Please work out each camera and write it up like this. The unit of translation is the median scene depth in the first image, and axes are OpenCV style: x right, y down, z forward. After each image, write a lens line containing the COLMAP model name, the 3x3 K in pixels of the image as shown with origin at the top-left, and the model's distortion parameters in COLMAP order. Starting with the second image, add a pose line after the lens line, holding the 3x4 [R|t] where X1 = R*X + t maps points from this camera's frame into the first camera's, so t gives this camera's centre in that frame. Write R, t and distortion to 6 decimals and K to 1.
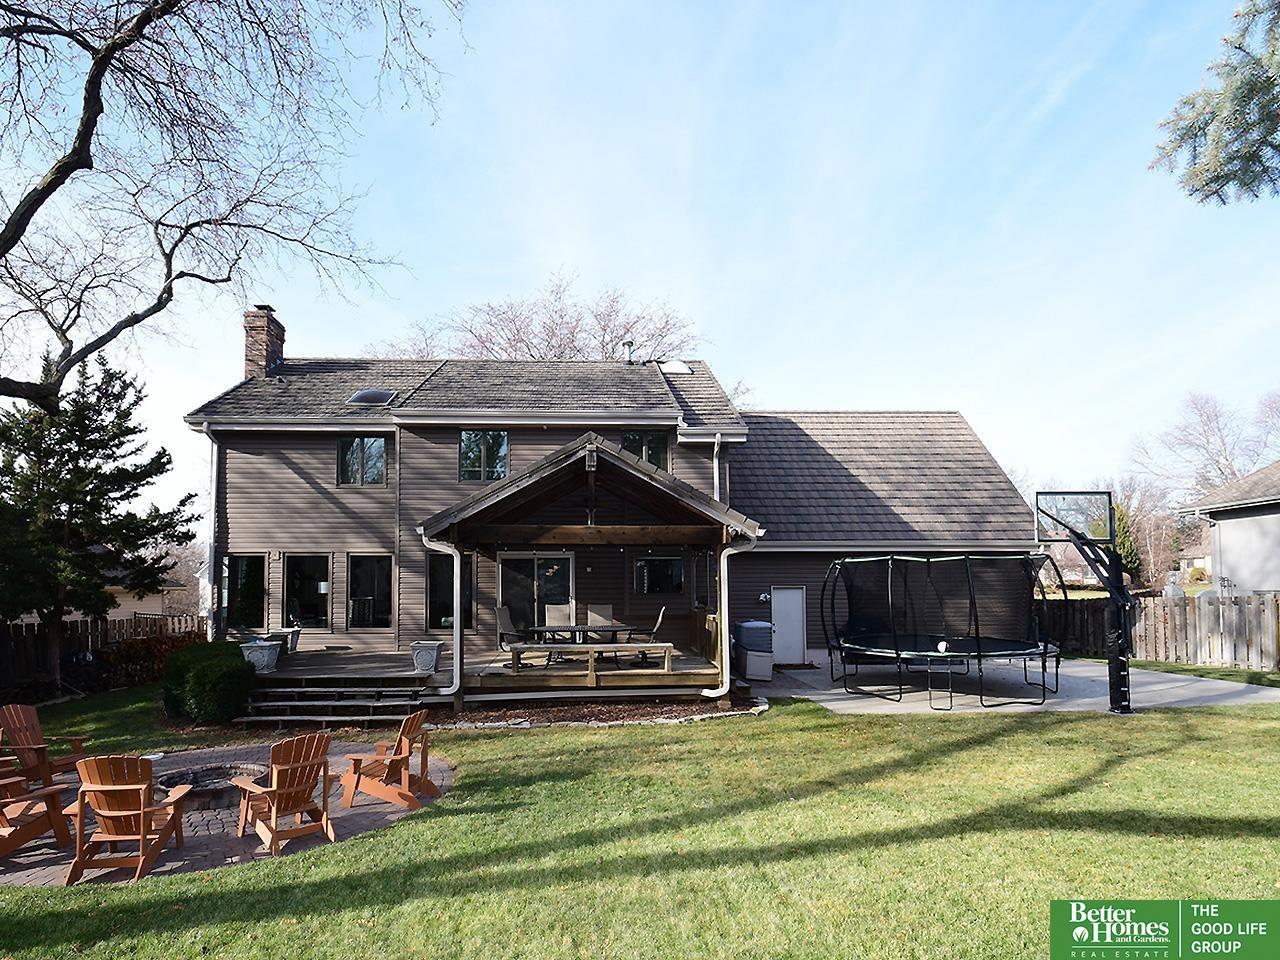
lens RADIAL K [[633.4, 0, 640.8], [0, 633.4, 482.3], [0, 0, 1]] dist [-0.006616, -0.001881]
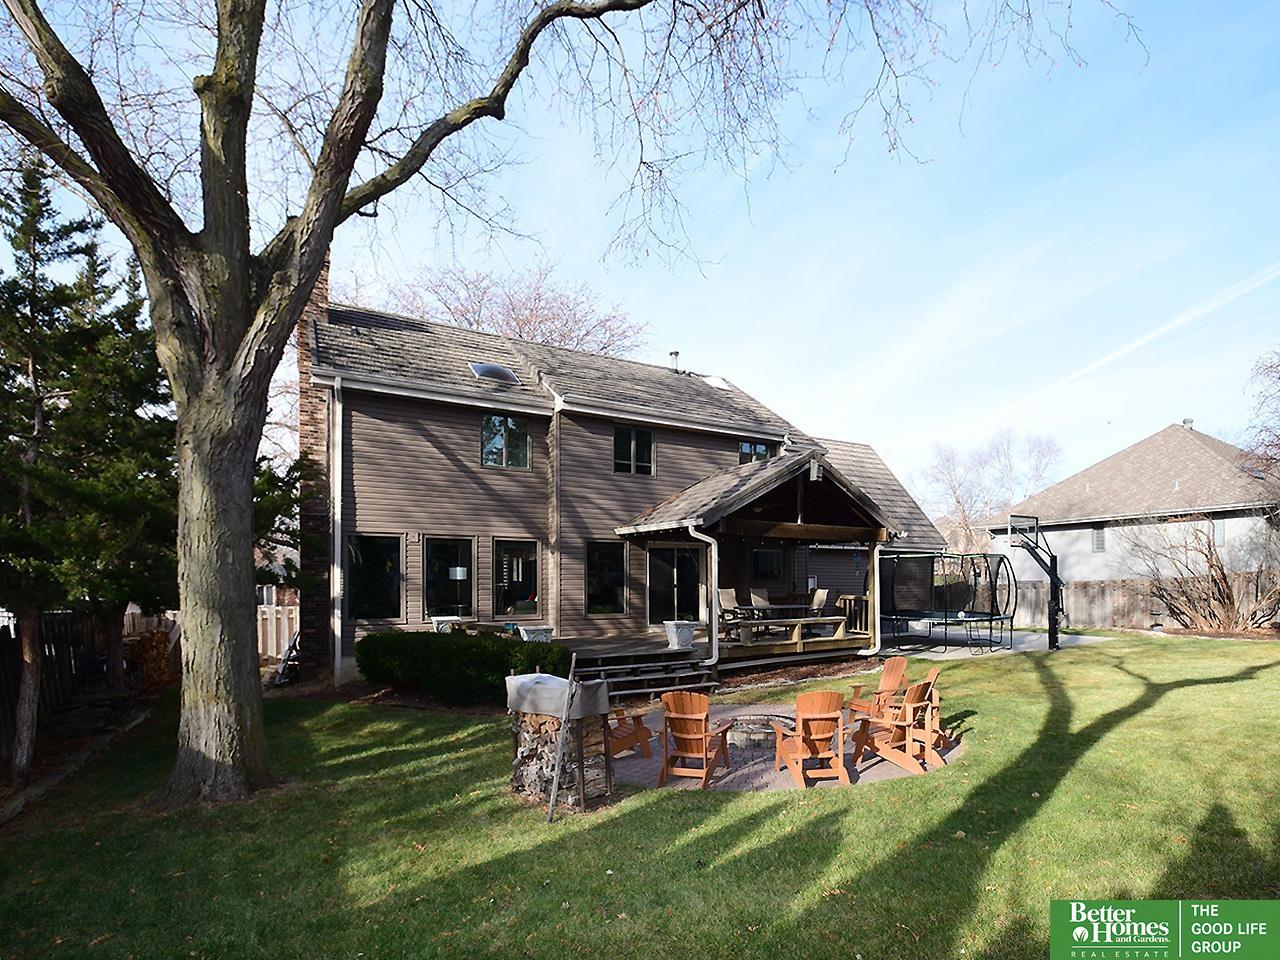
lens RADIAL K [[694.0, 0, 639.2], [0, 694.0, 480.9], [0, 0, 1]] dist [-0.003139, 0.001146]
pose [[0.856733, 0.076055, 0.510122, -0.822262], [-0.084606, 0.996394, -0.006462, 0.015931], [-0.508774, -0.037623, 0.860078, -0.005585]]
